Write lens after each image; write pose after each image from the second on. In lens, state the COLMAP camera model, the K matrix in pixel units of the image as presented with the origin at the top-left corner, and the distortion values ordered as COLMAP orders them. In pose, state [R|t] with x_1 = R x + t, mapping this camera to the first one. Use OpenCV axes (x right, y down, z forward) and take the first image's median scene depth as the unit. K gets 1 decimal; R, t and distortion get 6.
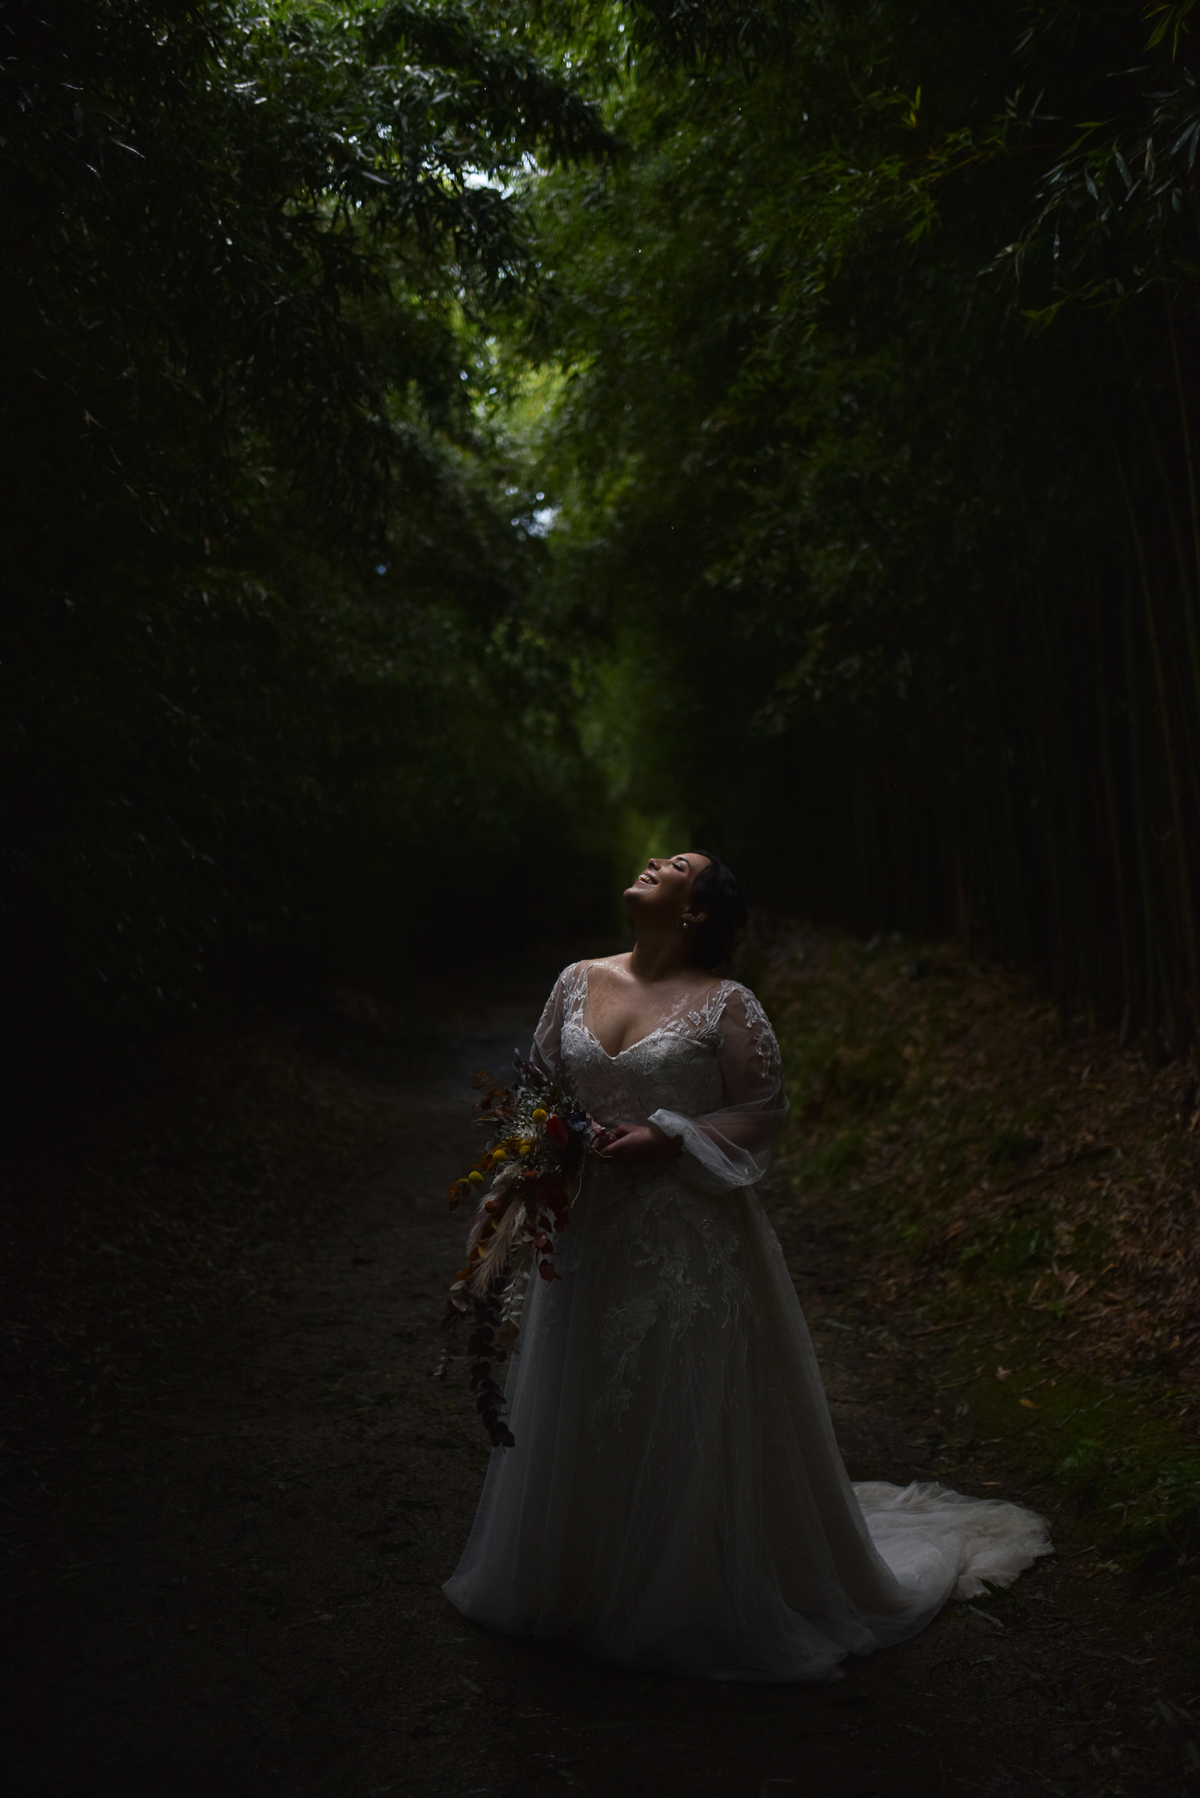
lens RADIAL K [[1712.3, 0, 601.4], [0, 1712.3, 892.2], [0, 0, 1]] dist [-0.066797, 0.092856]
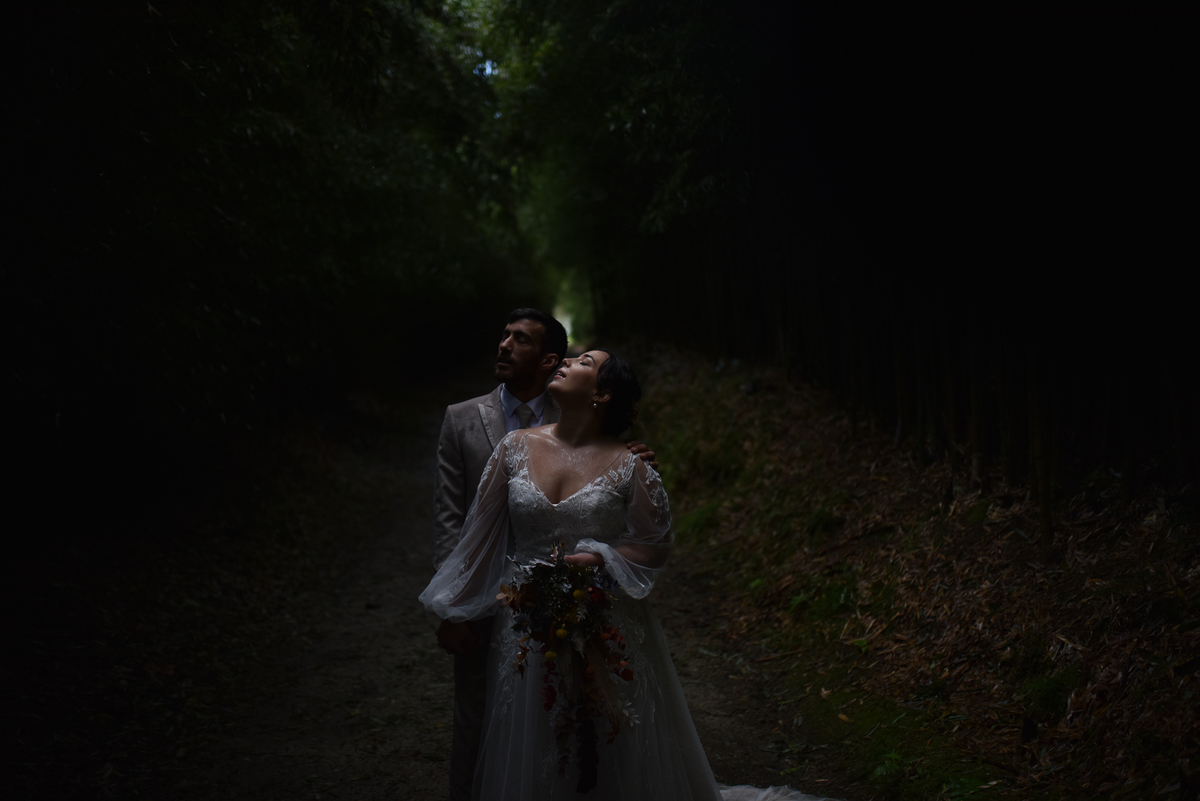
lens RADIAL K [[1142.8, 0, 602.4], [0, 1142.8, 401.6], [0, 0, 1]] dist [-0.066797, 0.092856]
pose [[0.997948, -0.008931, 0.063409, -0.007020], [0.004098, 0.997104, 0.075942, -0.024826], [-0.063903, -0.075526, 0.995094, 0.052228]]
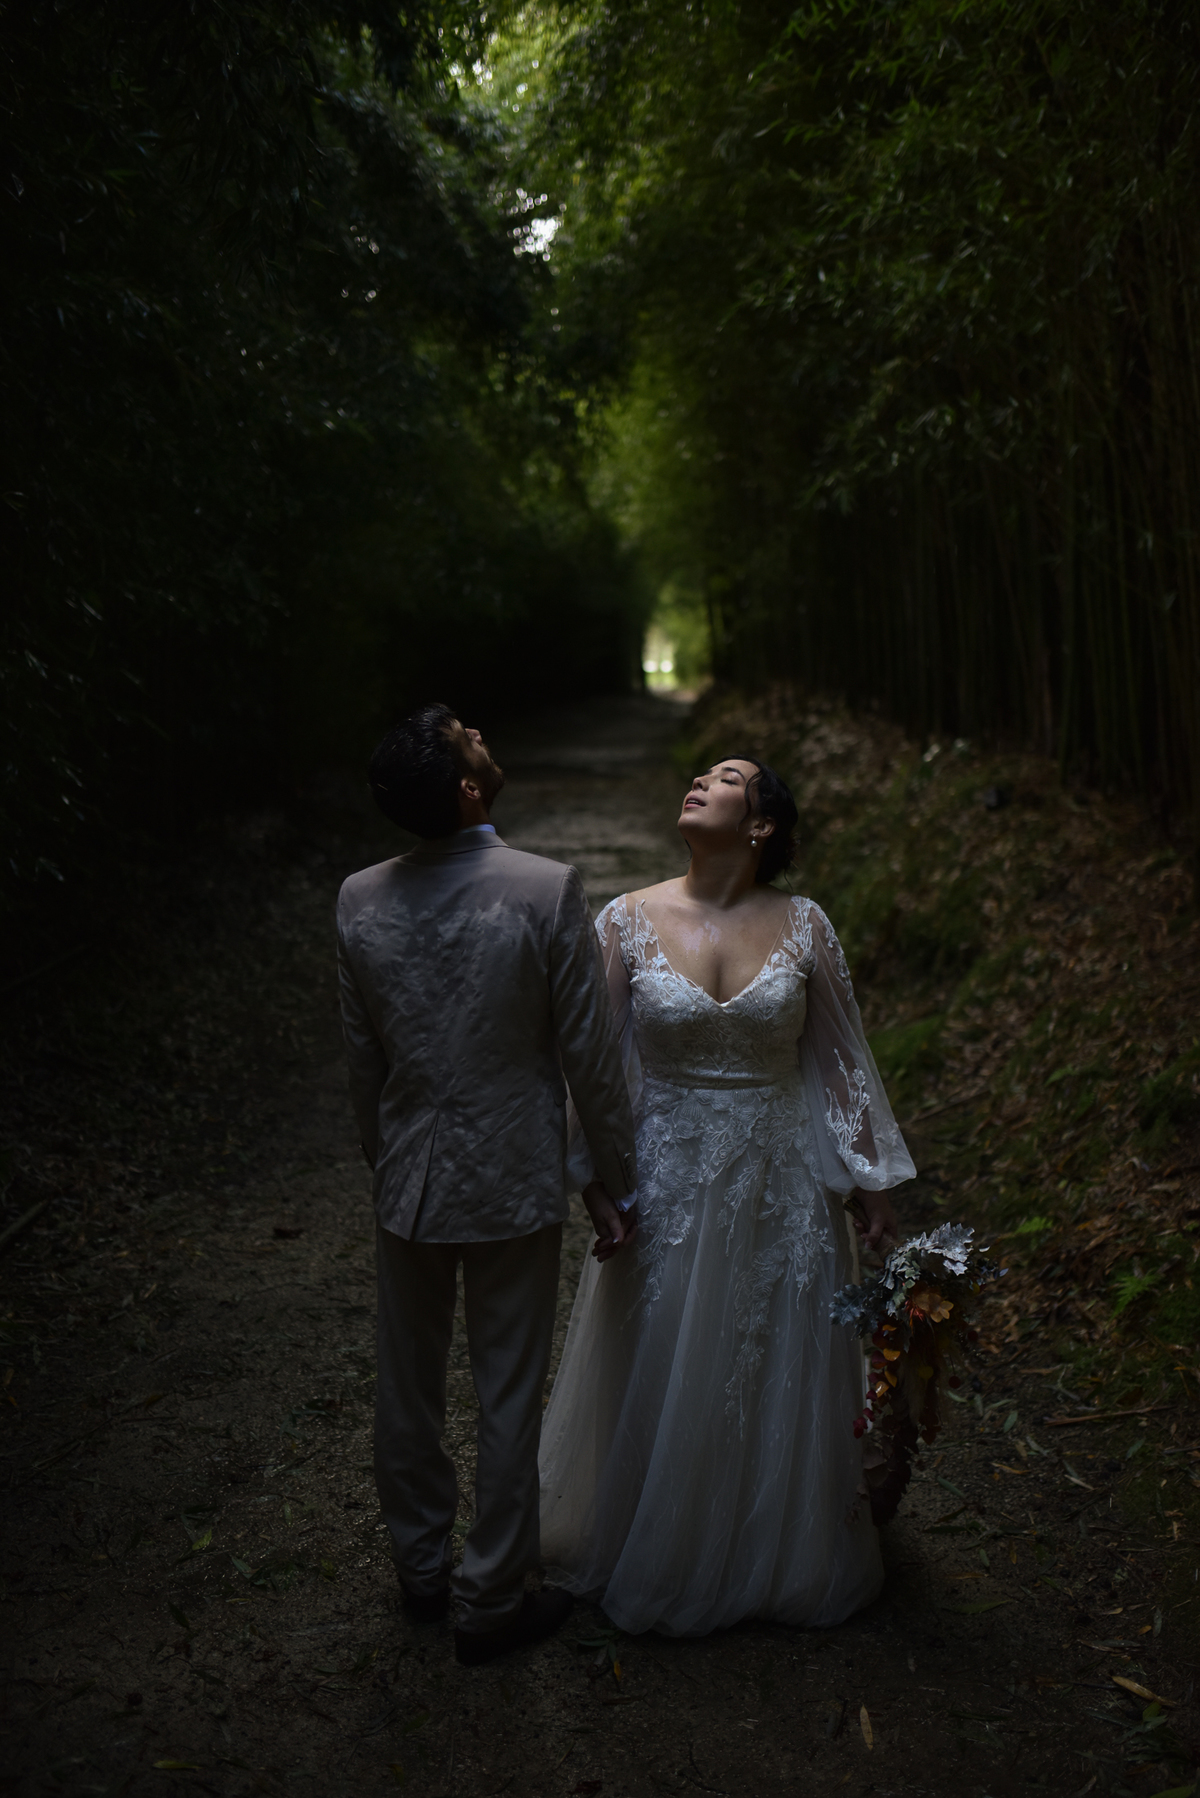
lens RADIAL K [[1712.3, 0, 601.4], [0, 1712.3, 892.2], [0, 0, 1]] dist [-0.066797, 0.092856]
pose [[0.999976, 0.005368, -0.004461, 0.000646], [-0.004654, 0.989133, 0.146953, -0.041318], [0.005202, -0.146928, 0.989133, 0.272084]]
